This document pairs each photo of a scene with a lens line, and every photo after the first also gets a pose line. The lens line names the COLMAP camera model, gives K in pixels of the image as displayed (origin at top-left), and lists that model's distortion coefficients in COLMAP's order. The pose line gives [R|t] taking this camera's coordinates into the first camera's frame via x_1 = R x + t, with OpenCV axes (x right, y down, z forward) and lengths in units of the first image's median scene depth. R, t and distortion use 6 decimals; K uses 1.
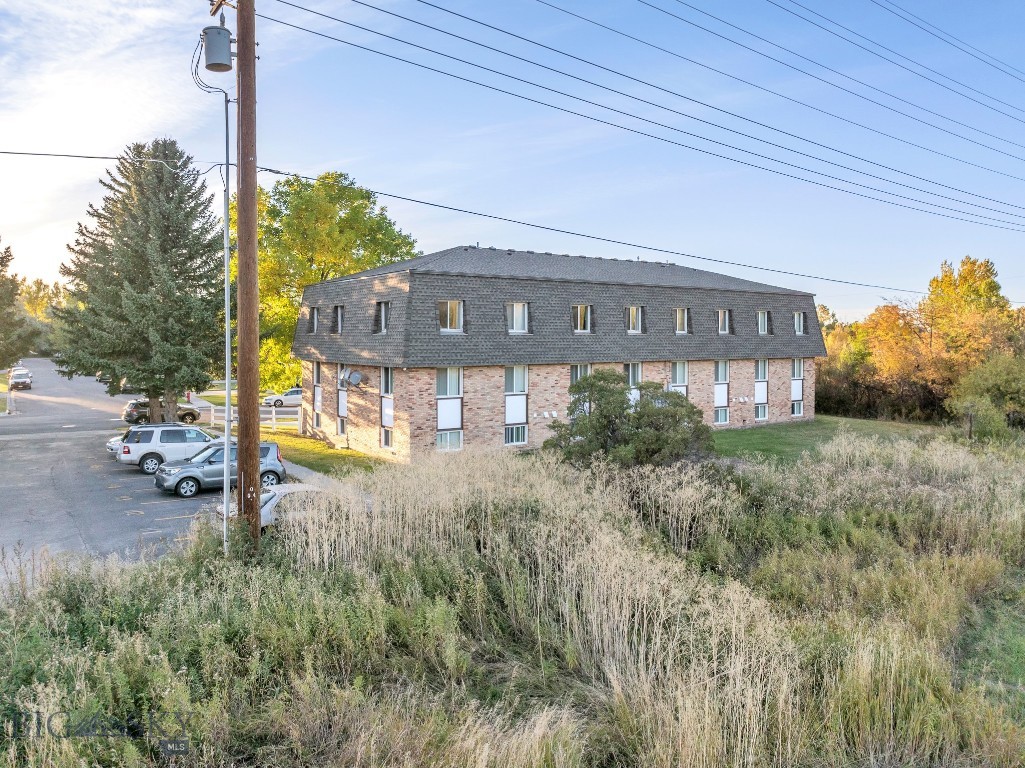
lens RADIAL K [[715.3, 0, 512.5], [0, 715.3, 383.2], [0, 0, 1]] dist [-0.037716, 0.001083]
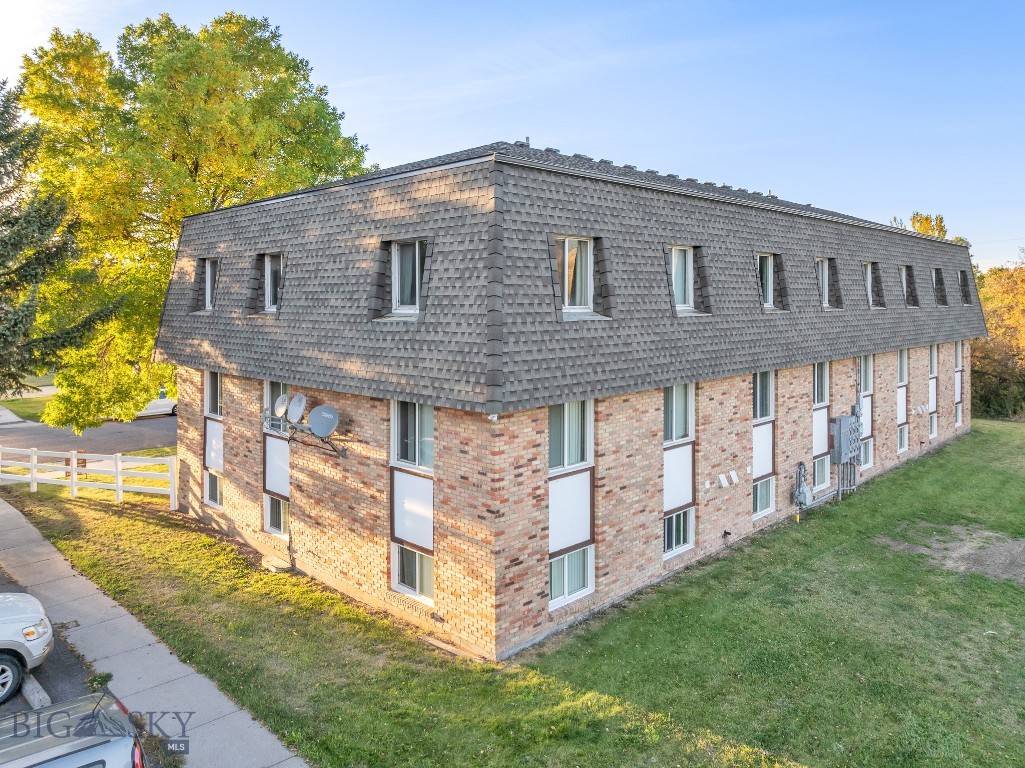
lens RADIAL K [[715.3, 0, 474.4], [0, 715.3, 313.9], [0, 0, 1]] dist [-0.037716, 0.001083]
pose [[0.989867, -0.009498, 0.141679, -0.186542], [0.015651, 0.998979, -0.042381, -0.050657], [-0.141132, 0.044169, 0.989005, 0.555586]]
